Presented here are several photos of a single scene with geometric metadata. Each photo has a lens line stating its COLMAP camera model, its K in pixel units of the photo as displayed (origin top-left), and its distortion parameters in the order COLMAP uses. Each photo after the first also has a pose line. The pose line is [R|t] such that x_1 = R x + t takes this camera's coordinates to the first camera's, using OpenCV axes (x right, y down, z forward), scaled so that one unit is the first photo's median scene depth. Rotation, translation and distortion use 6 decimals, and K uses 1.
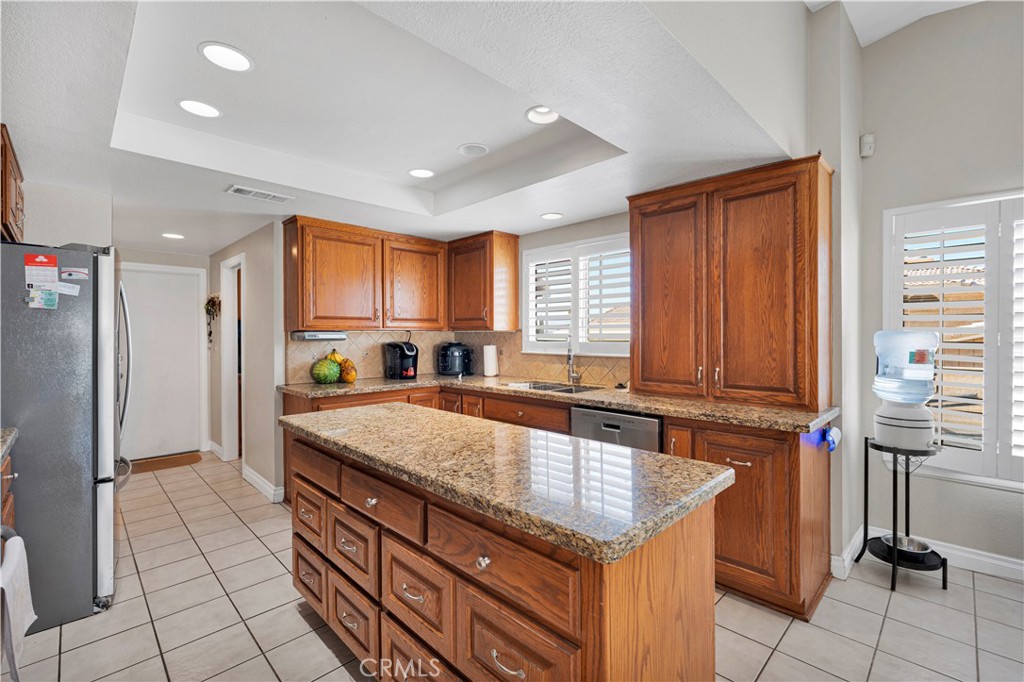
lens RADIAL K [[448.1, 0, 513.8], [0, 448.1, 336.3], [0, 0, 1]] dist [-0.009610, 0.001087]
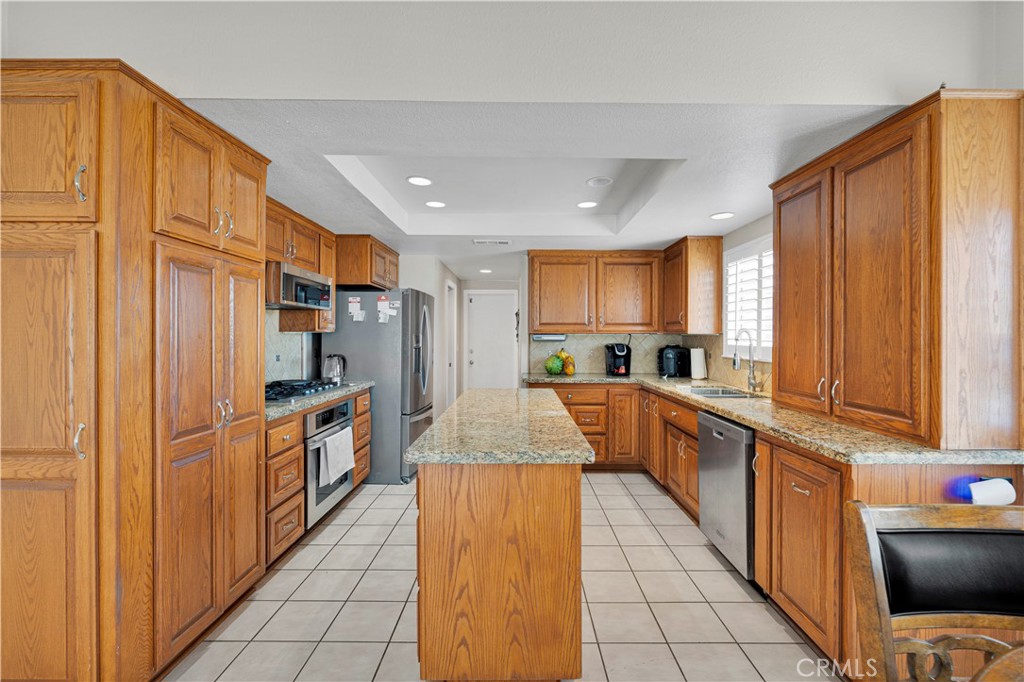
lens RADIAL K [[448.1, 0, 519.7], [0, 448.1, 337.9], [0, 0, 1]] dist [-0.009610, 0.001087]
pose [[0.705360, 0.007648, -0.708808, 0.462783], [-0.008605, 0.999960, 0.002226, -0.002617], [0.708797, 0.004529, 0.705398, 0.010522]]
